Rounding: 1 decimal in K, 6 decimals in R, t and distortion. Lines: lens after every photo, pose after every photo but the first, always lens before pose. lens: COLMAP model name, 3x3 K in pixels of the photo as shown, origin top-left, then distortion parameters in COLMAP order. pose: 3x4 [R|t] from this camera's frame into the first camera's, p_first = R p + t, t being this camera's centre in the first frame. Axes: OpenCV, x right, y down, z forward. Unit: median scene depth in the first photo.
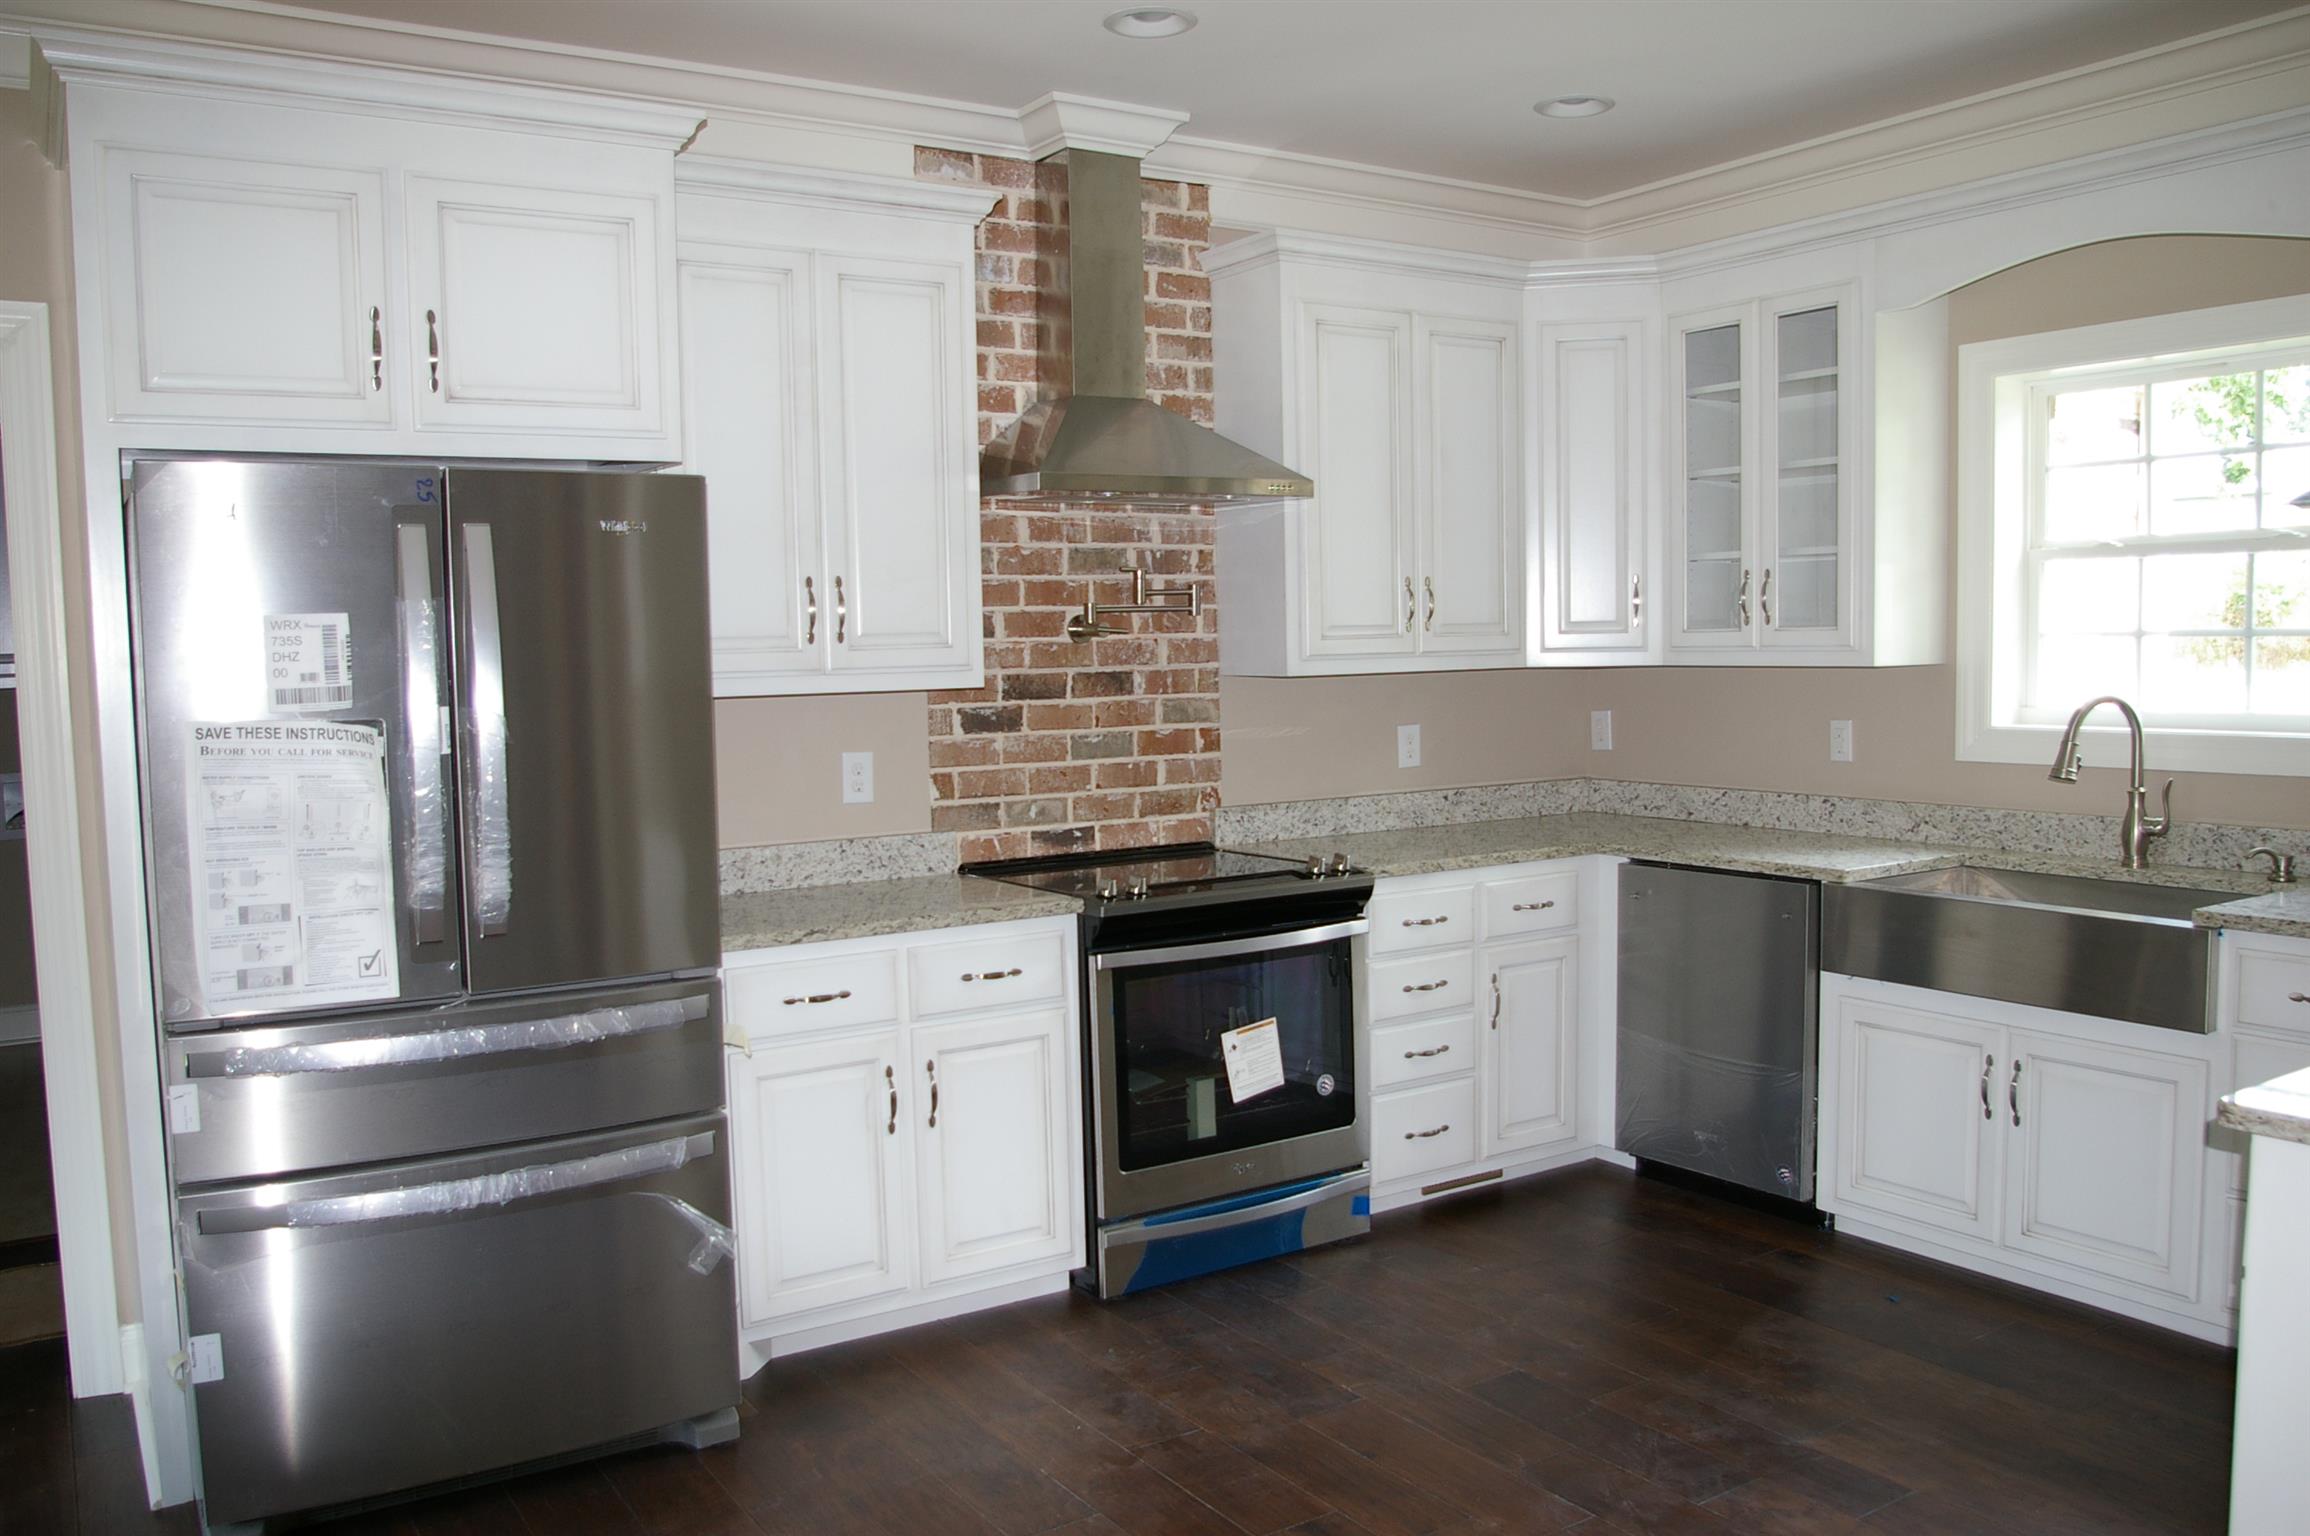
lens RADIAL K [[1822.4, 0, 1163.1], [0, 1822.4, 779.3], [0, 0, 1]] dist [-0.081506, 0.012946]
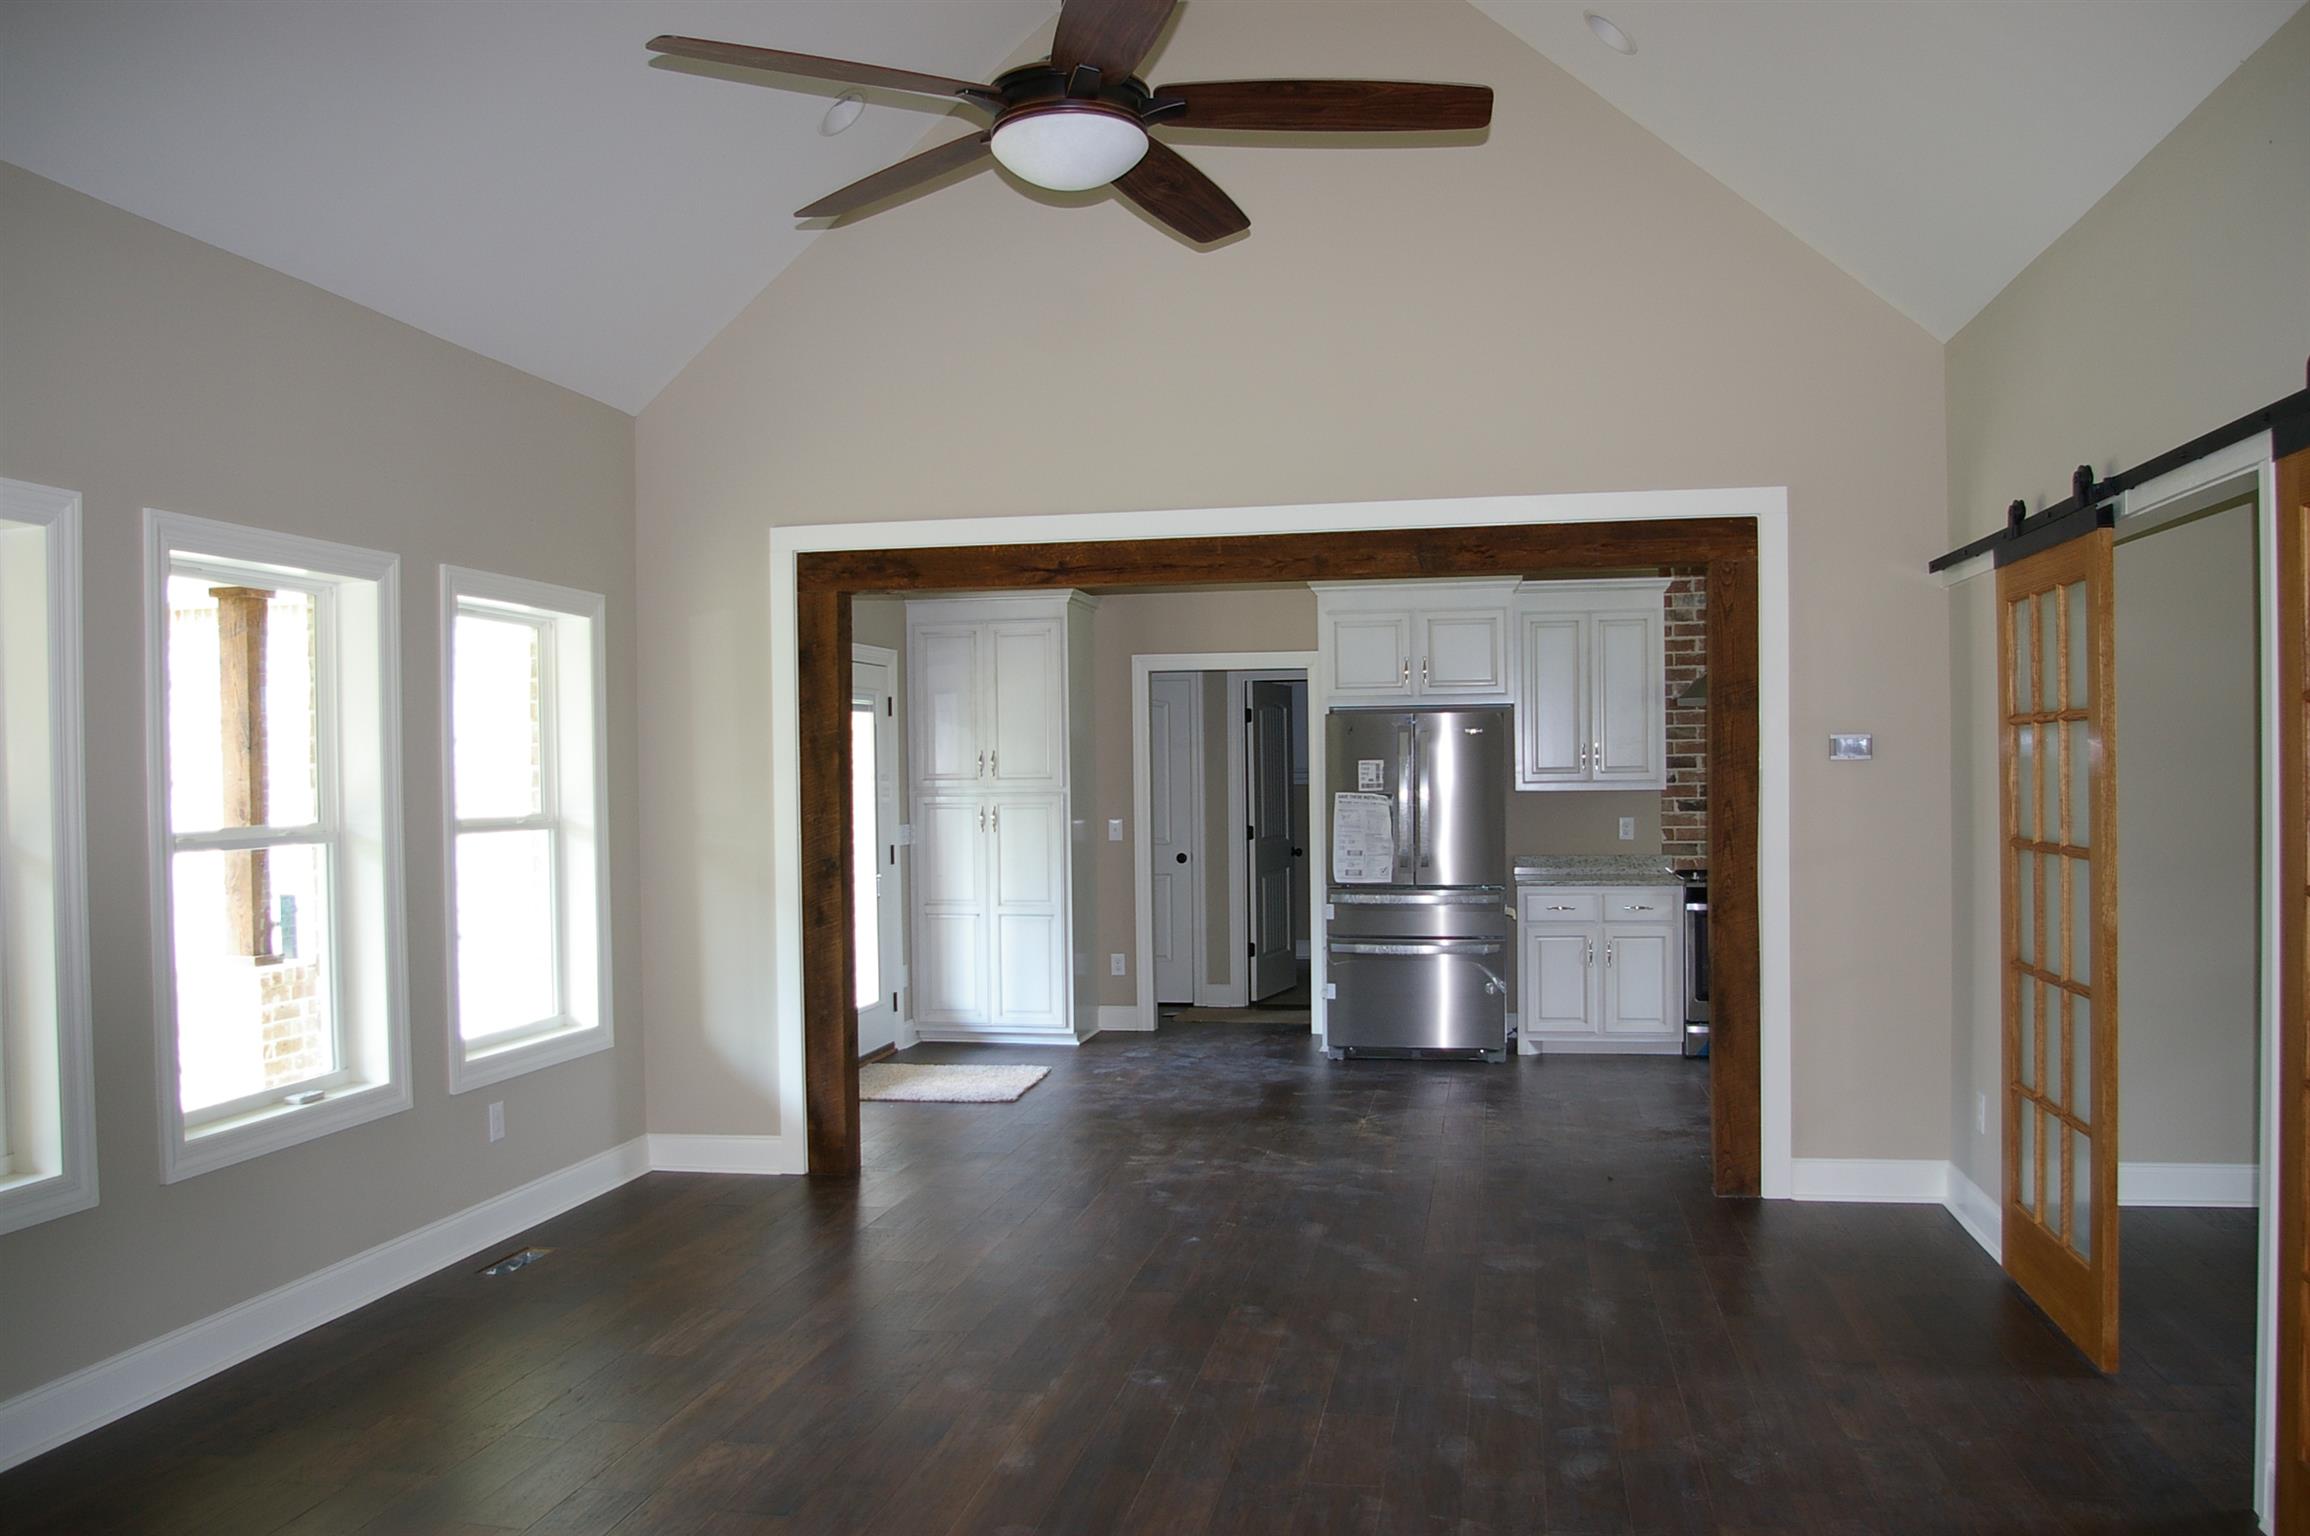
lens RADIAL K [[1822.4, 0, 1163.1], [0, 1822.4, 779.3], [0, 0, 1]] dist [-0.081506, 0.012946]
pose [[0.724003, 0.015027, -0.689634, 0.924582], [-0.055646, 0.997777, -0.036678, 0.050344], [0.687549, 0.064931, 0.723229, -0.993642]]
